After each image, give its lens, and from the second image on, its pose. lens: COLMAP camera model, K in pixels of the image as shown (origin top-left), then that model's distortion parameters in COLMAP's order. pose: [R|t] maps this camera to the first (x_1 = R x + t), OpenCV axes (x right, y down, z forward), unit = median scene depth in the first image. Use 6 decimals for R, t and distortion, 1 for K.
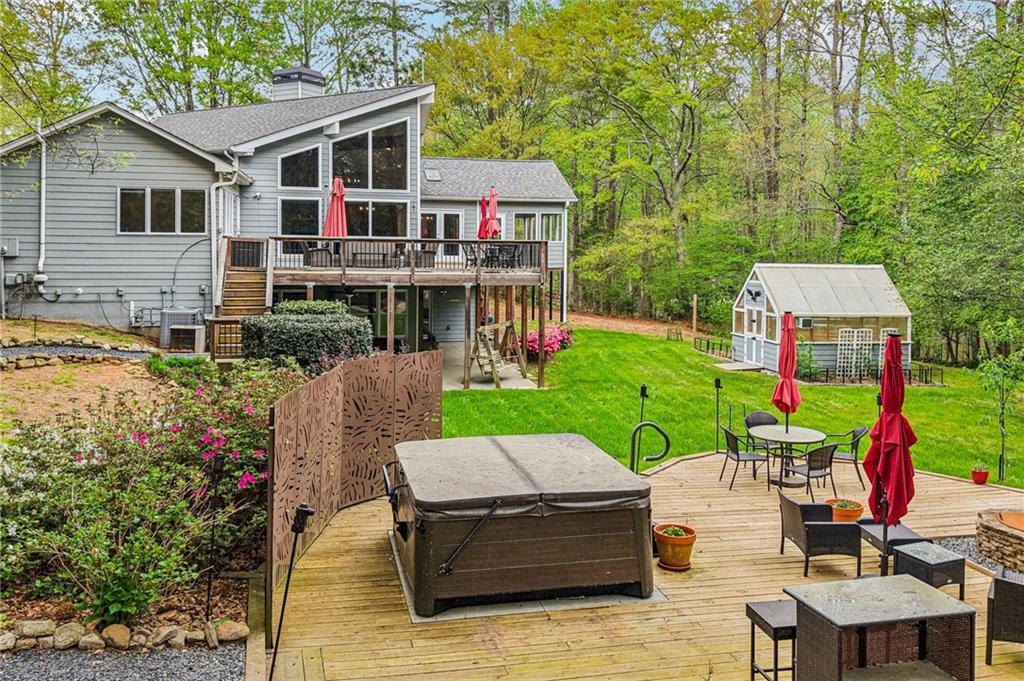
lens RADIAL K [[807.2, 0, 512.0], [0, 807.2, 340.5], [0, 0, 1]] dist [0.045033, -0.063773]
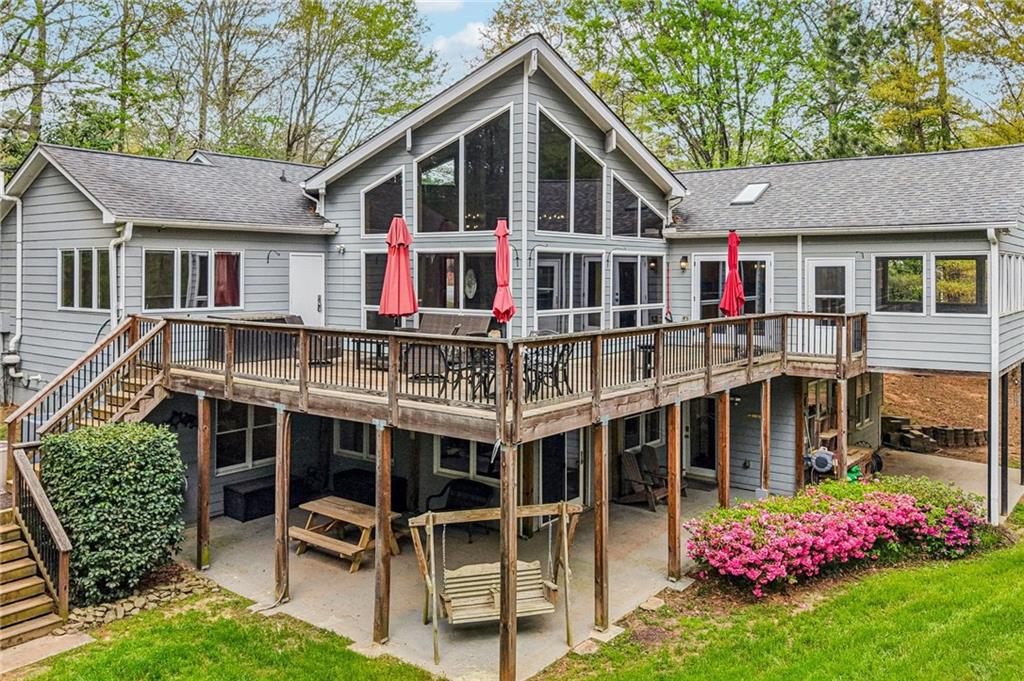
lens RADIAL K [[807.2, 0, 512.0], [0, 807.2, 340.5], [0, 0, 1]] dist [0.045033, -0.063773]
pose [[0.672627, 0.056204, -0.737844, 0.310364], [-0.085173, 0.996365, -0.001749, -0.109661], [0.735063, 0.064021, 0.674969, 0.636918]]
